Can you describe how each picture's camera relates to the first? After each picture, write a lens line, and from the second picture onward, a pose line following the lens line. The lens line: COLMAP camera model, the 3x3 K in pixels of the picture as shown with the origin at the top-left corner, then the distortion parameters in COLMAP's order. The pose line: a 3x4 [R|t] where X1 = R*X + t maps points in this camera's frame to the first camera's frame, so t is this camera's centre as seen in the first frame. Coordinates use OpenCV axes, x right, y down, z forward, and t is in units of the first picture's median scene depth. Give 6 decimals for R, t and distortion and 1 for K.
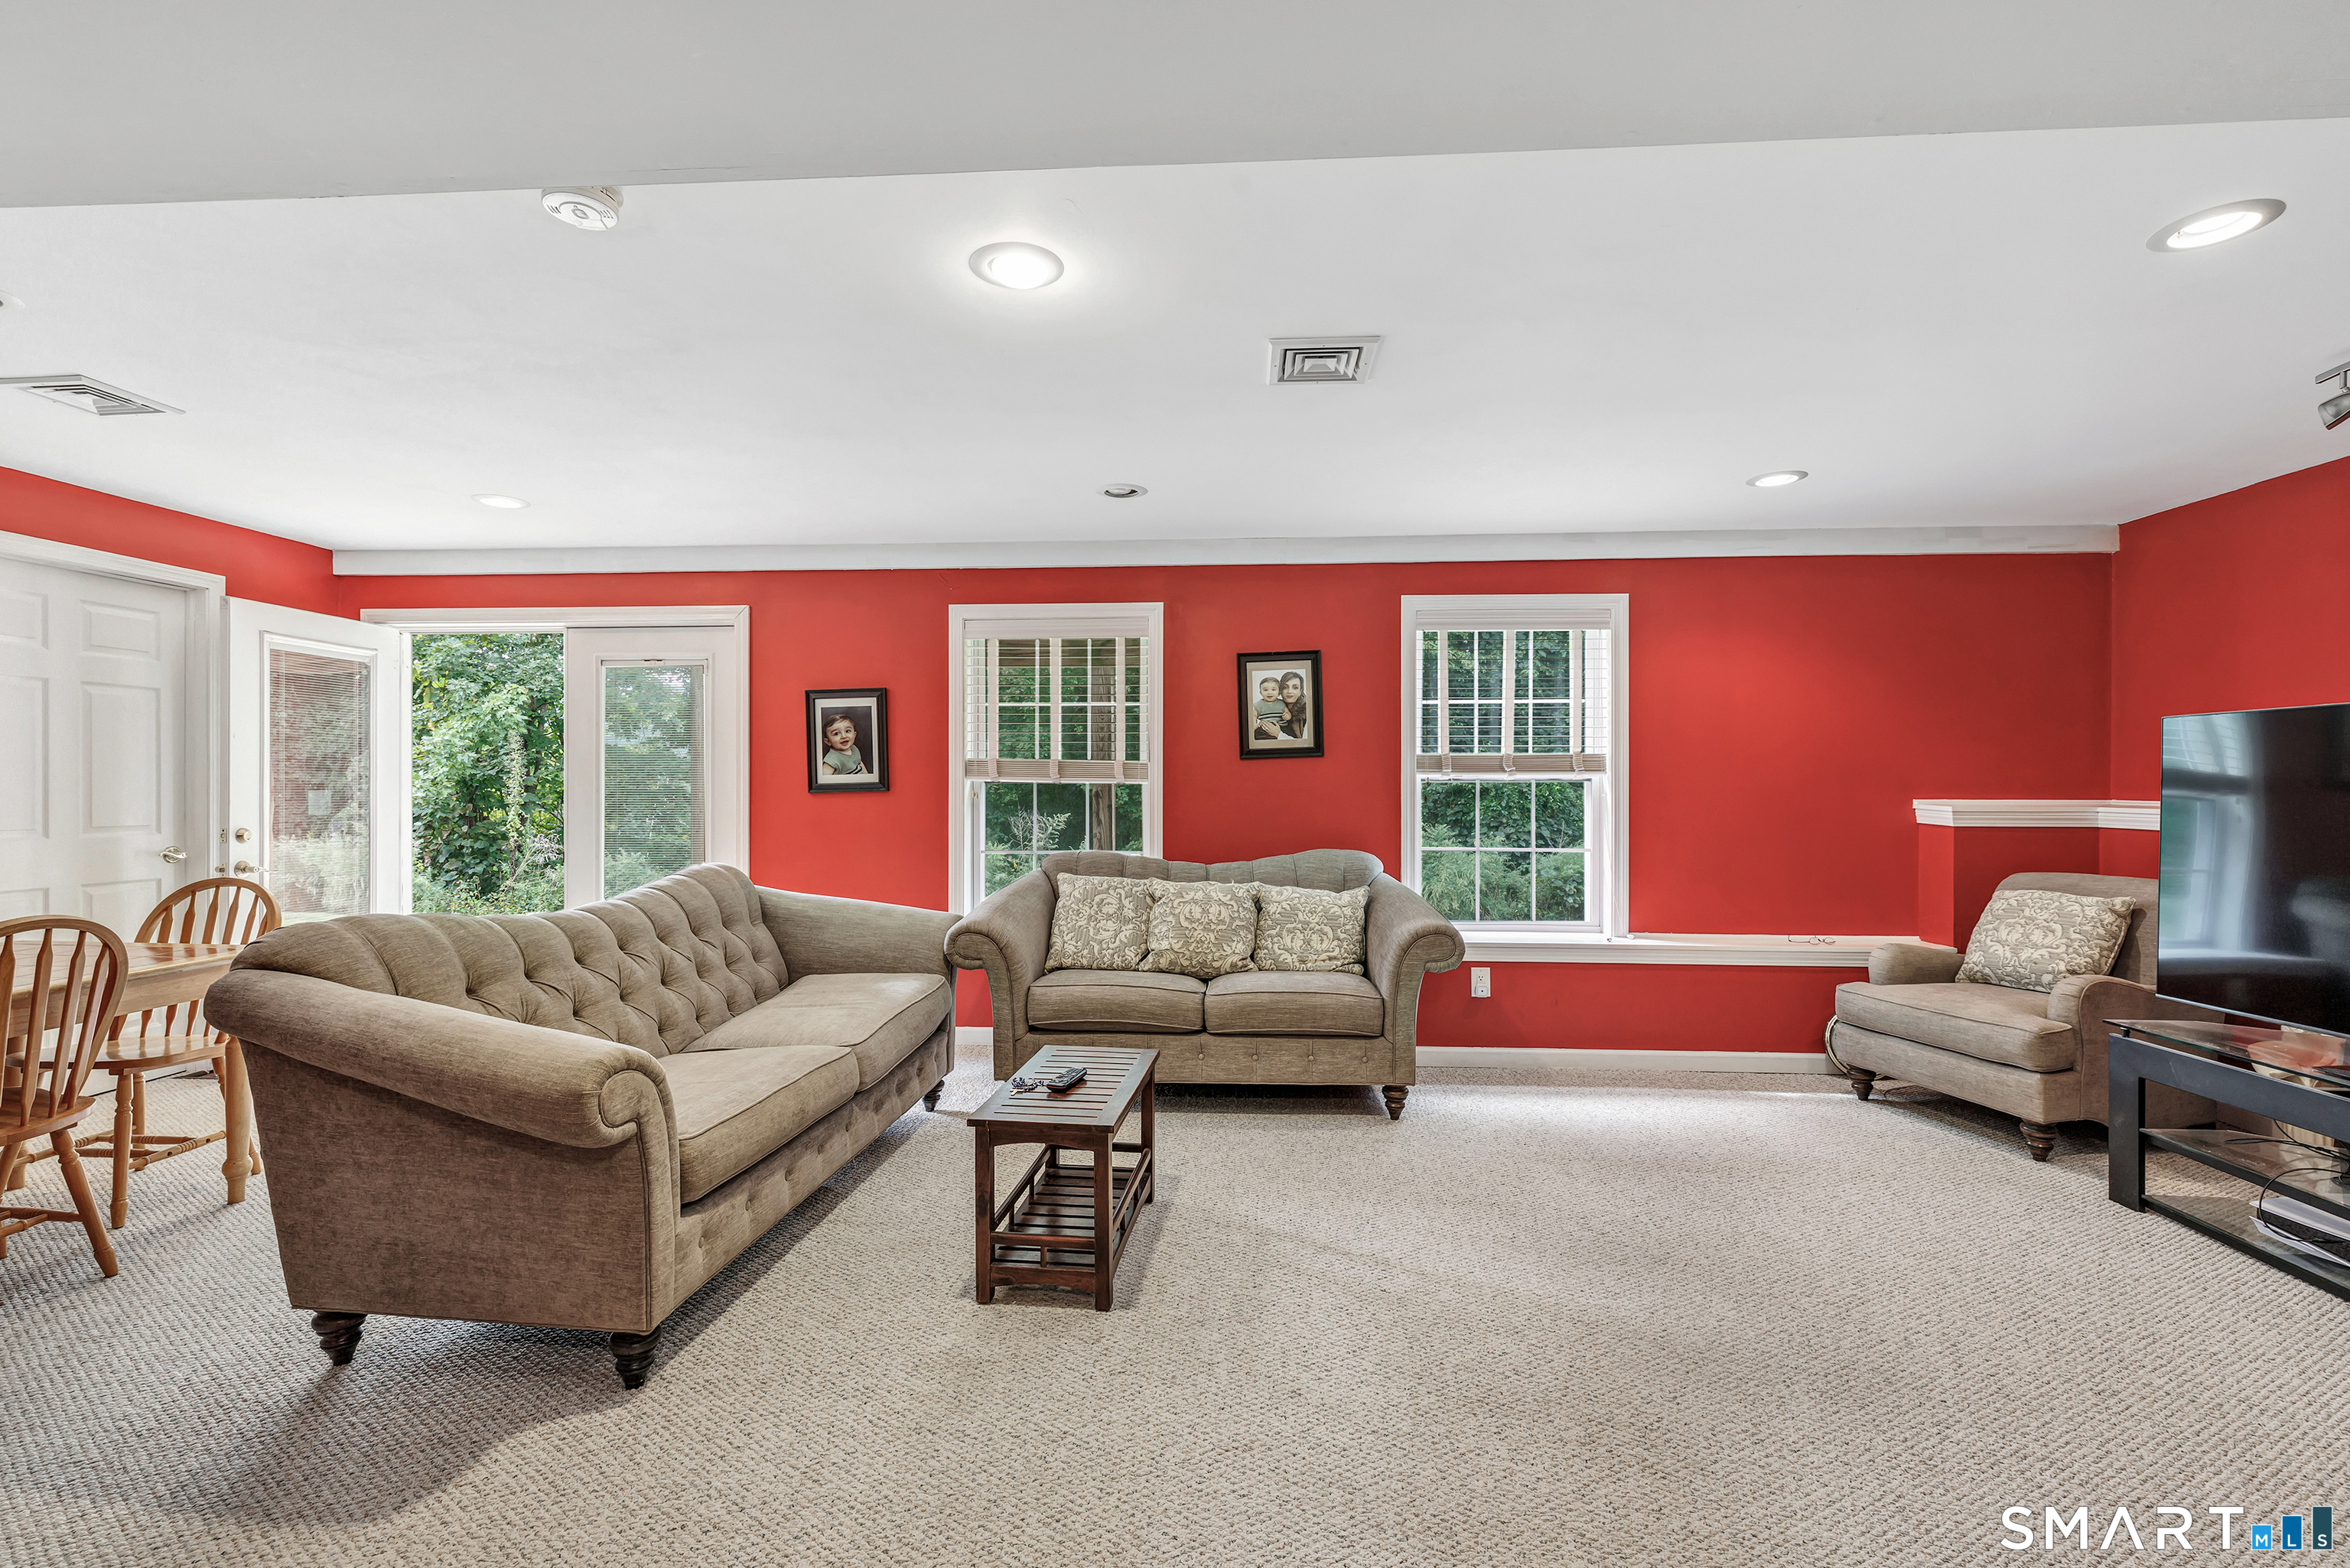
lens RADIAL K [[1036.9, 0, 1178.7], [0, 1036.9, 787.6], [0, 0, 1]] dist [-0.000669, 0.000339]
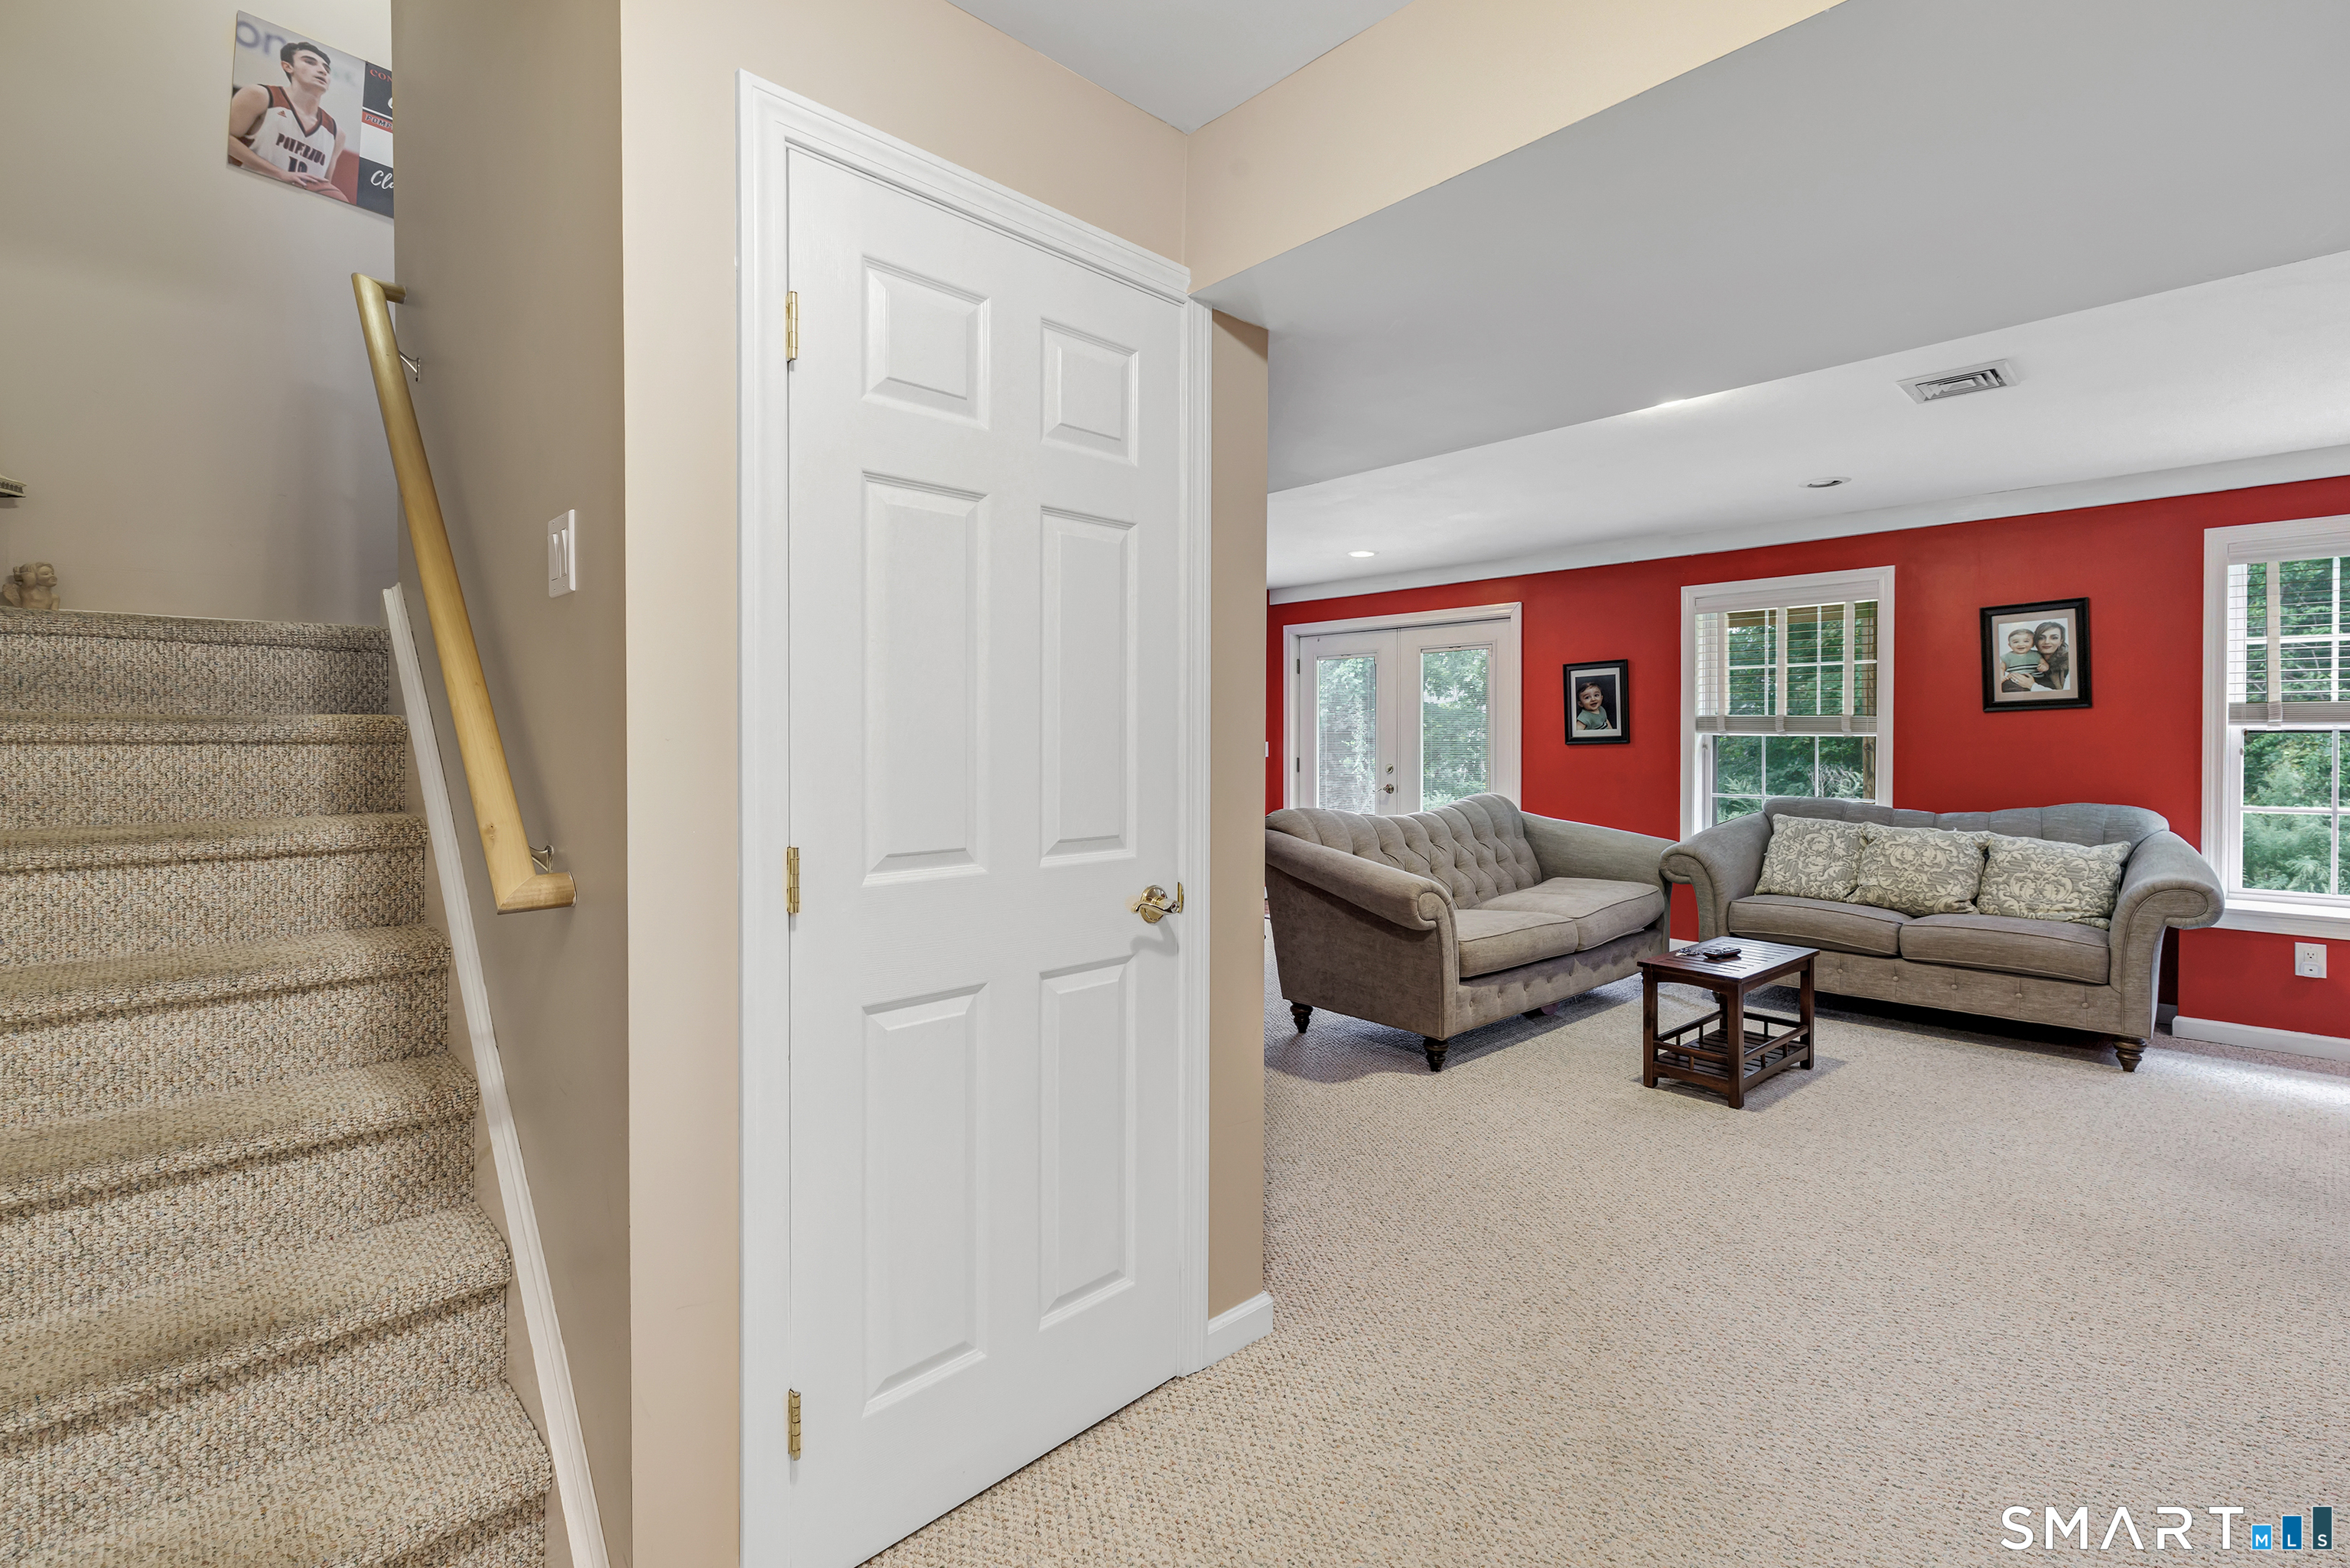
lens RADIAL K [[1036.9, 0, 1190.4], [0, 1036.9, 748.5], [0, 0, 1]] dist [-0.000669, 0.000339]
pose [[0.746337, 0.004847, -0.665550, 0.172259], [0.000960, 0.999965, 0.008359, -0.000909], [0.665567, -0.006877, 0.746306, -0.304451]]
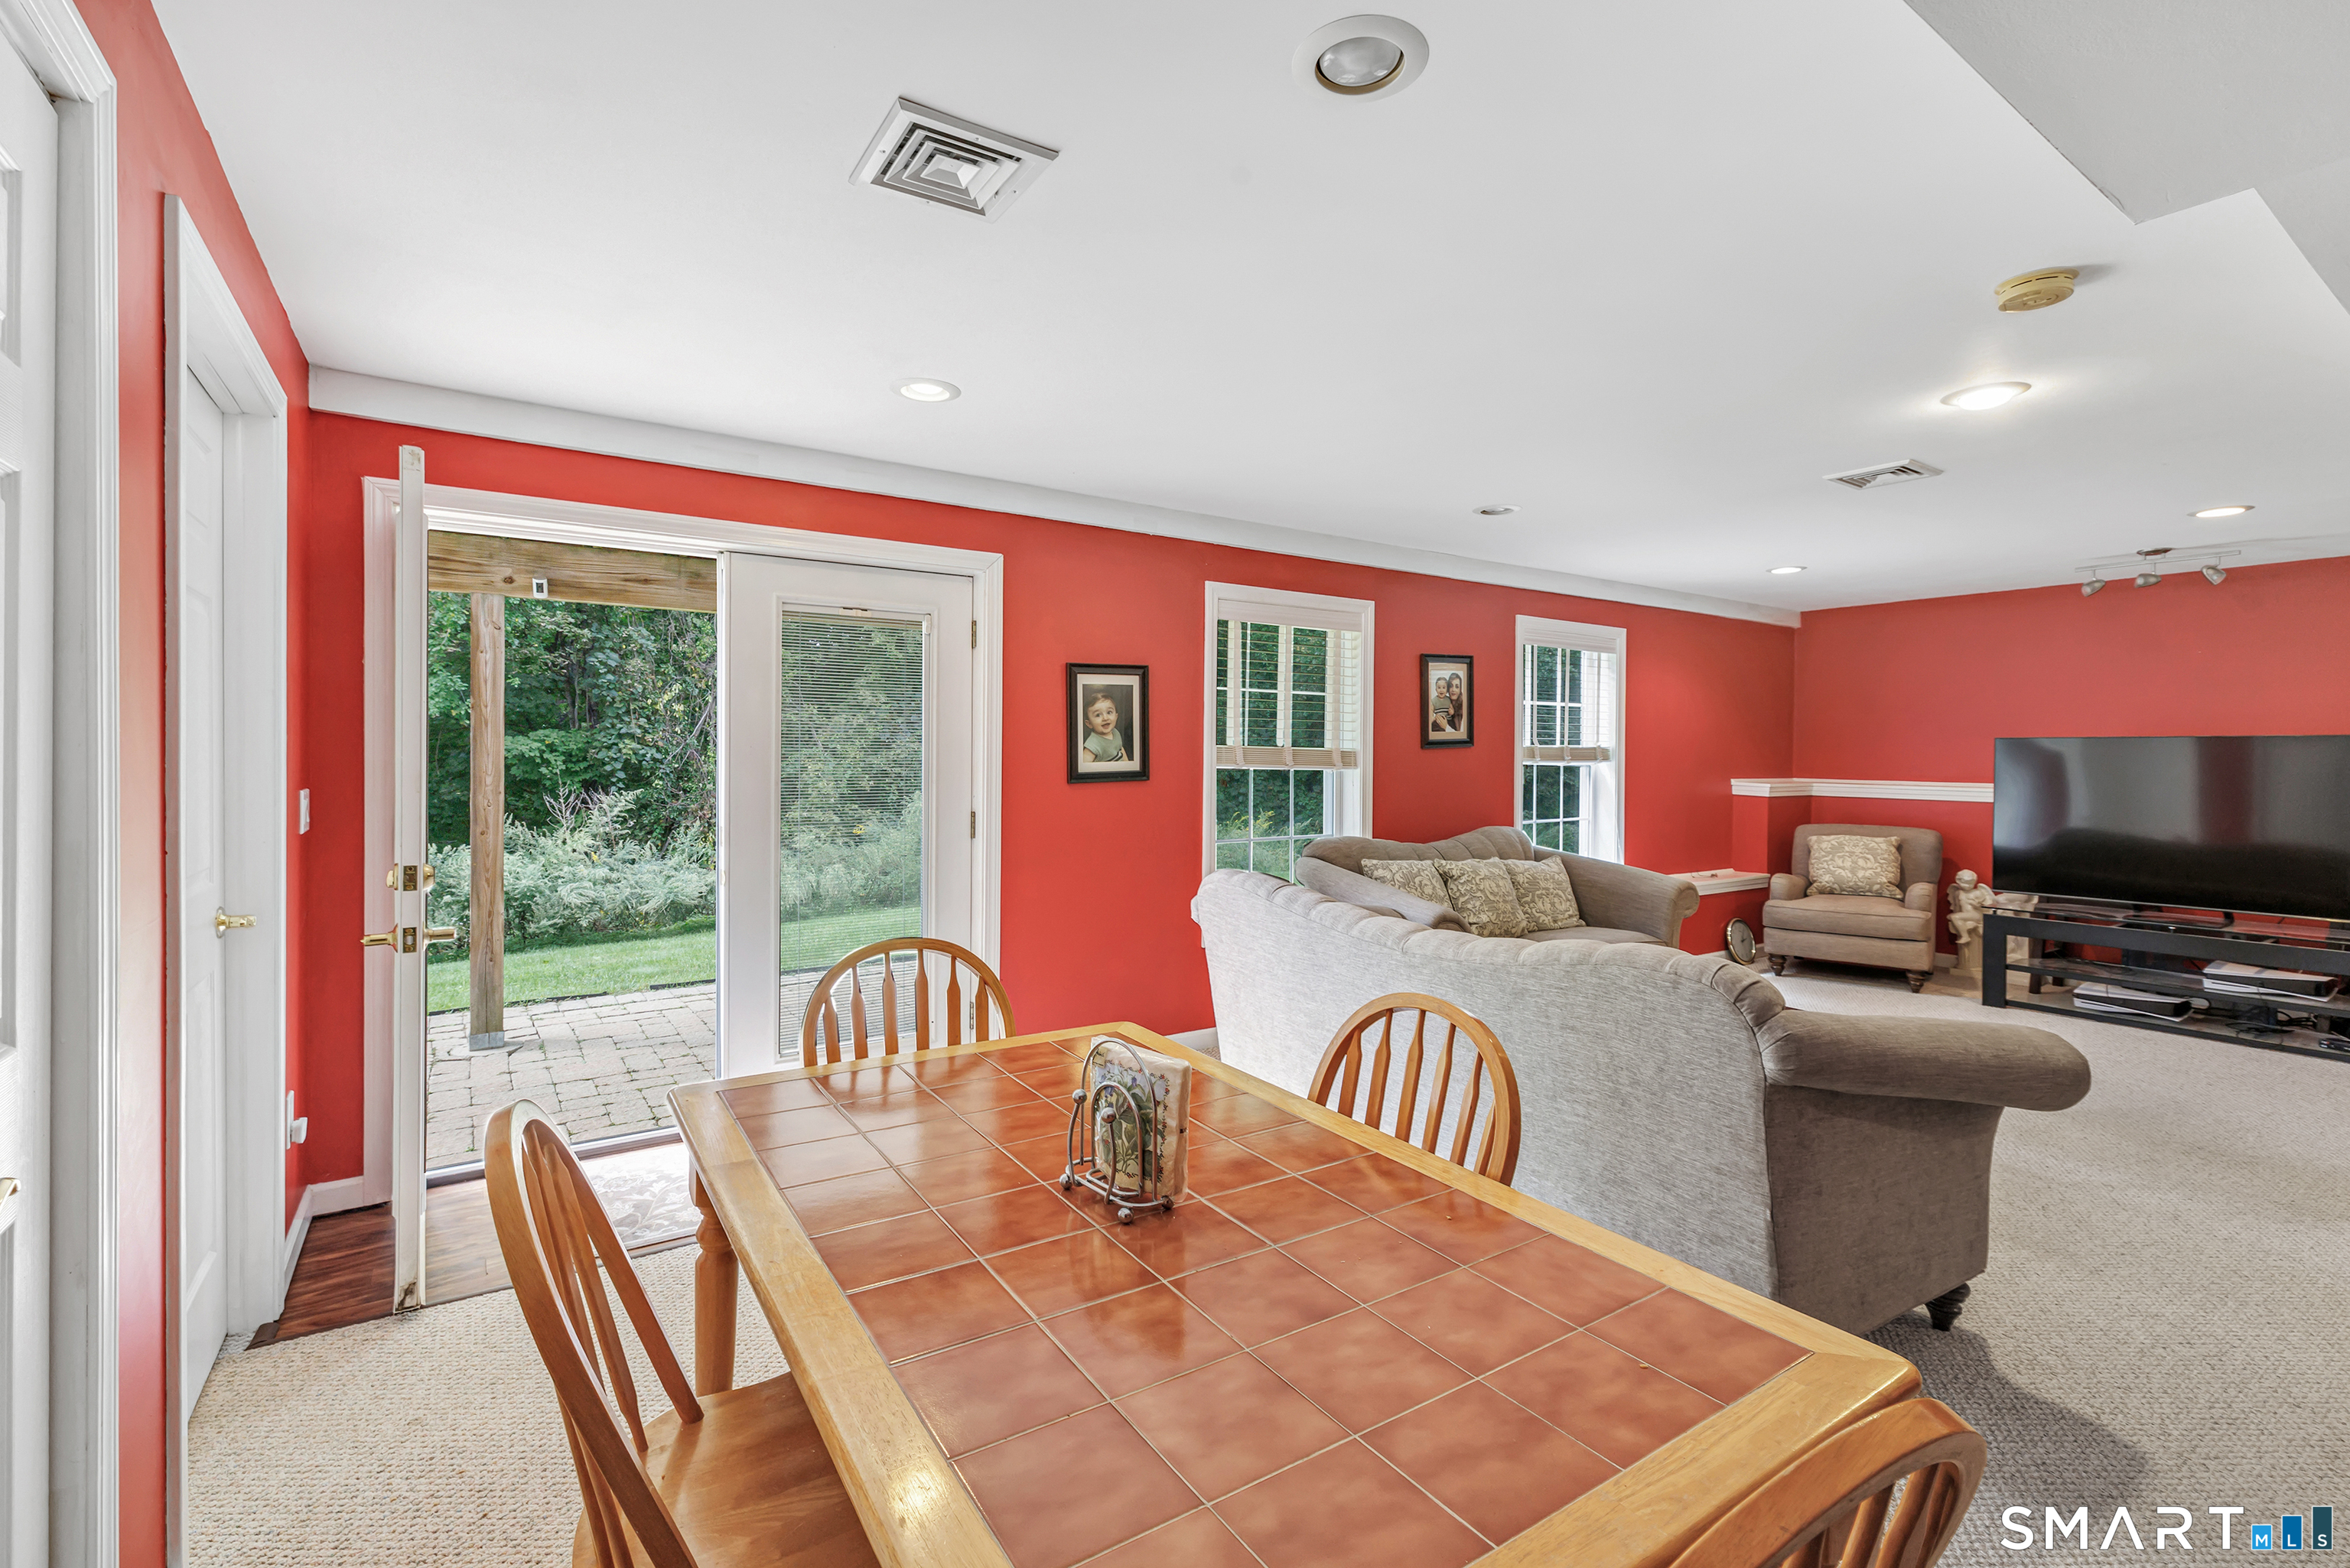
lens RADIAL K [[1036.9, 0, 1161.4], [0, 1036.9, 773.3], [0, 0, 1]] dist [-0.000669, 0.000339]
pose [[0.795540, -0.006636, 0.605864, -0.934569], [-0.004000, 0.999861, 0.016203, -0.019699], [-0.605887, -0.015314, 0.795403, 0.312187]]
